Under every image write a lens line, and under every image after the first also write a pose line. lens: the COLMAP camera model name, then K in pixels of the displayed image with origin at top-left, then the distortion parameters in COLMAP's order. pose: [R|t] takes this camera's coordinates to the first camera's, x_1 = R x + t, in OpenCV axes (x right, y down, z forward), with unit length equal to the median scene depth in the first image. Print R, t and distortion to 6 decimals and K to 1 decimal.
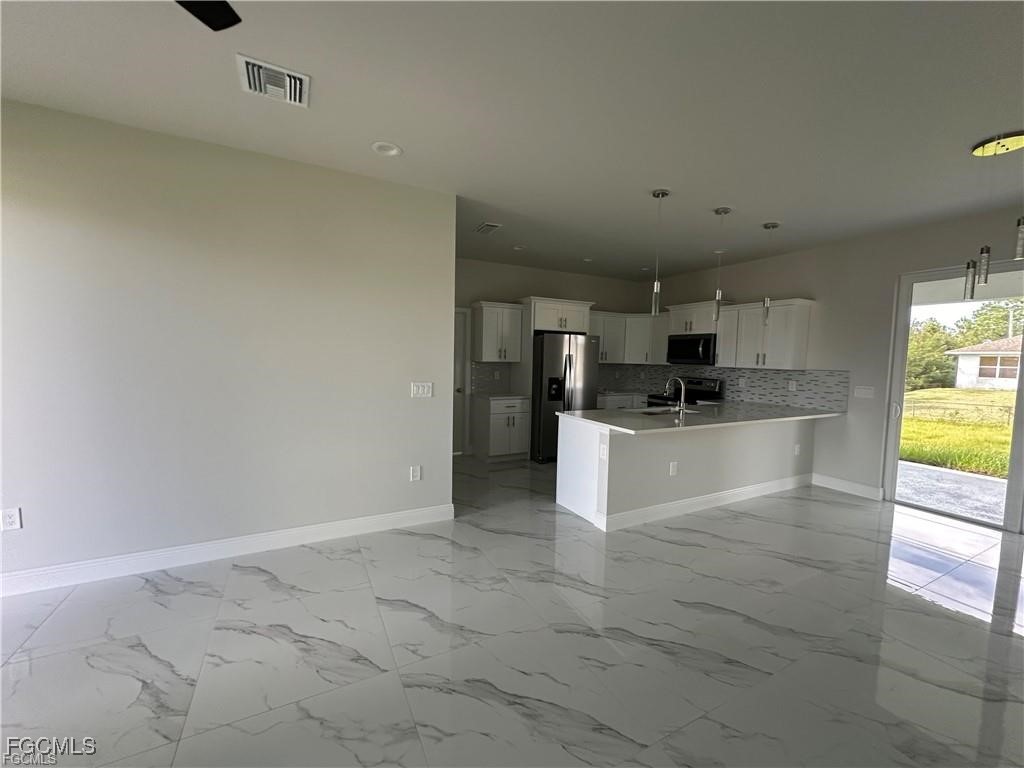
lens RADIAL K [[408.9, 0, 510.8], [0, 408.9, 381.6], [0, 0, 1]] dist [-0.001321, -0.000235]
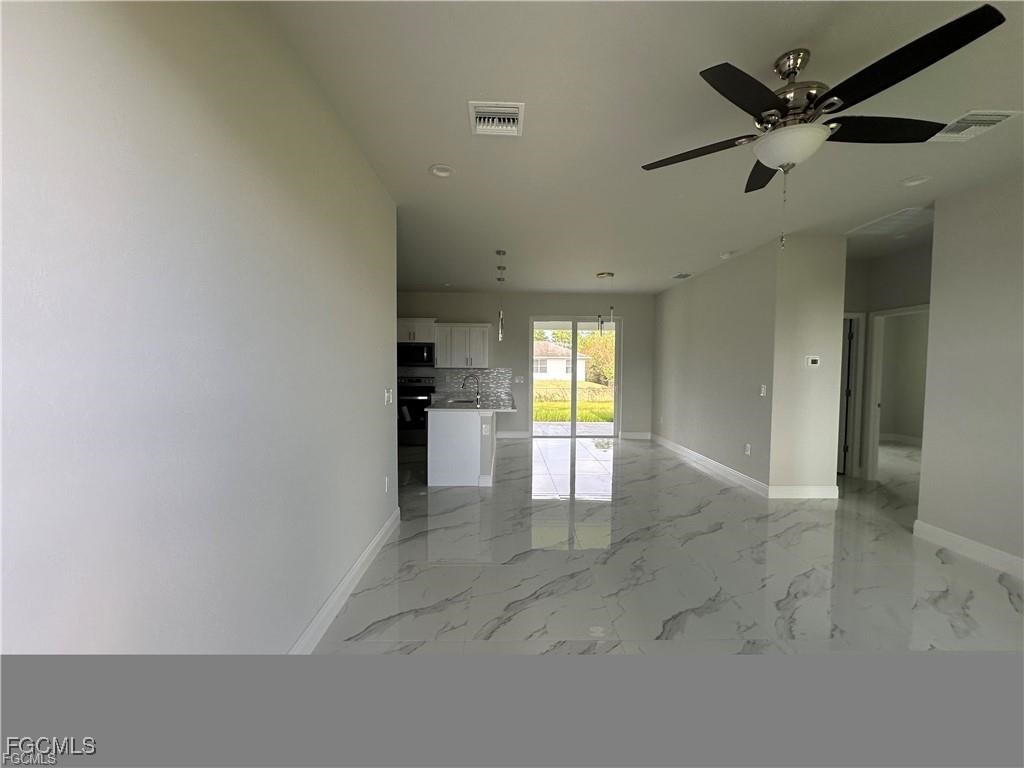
lens RADIAL K [[408.9, 0, 507.6], [0, 408.9, 383.9], [0, 0, 1]] dist [-0.001321, -0.000235]
pose [[0.453781, -0.061413, 0.888994, -0.623818], [0.063236, 0.997327, 0.036619, -0.018497], [-0.888867, 0.039600, 0.456451, 0.193516]]
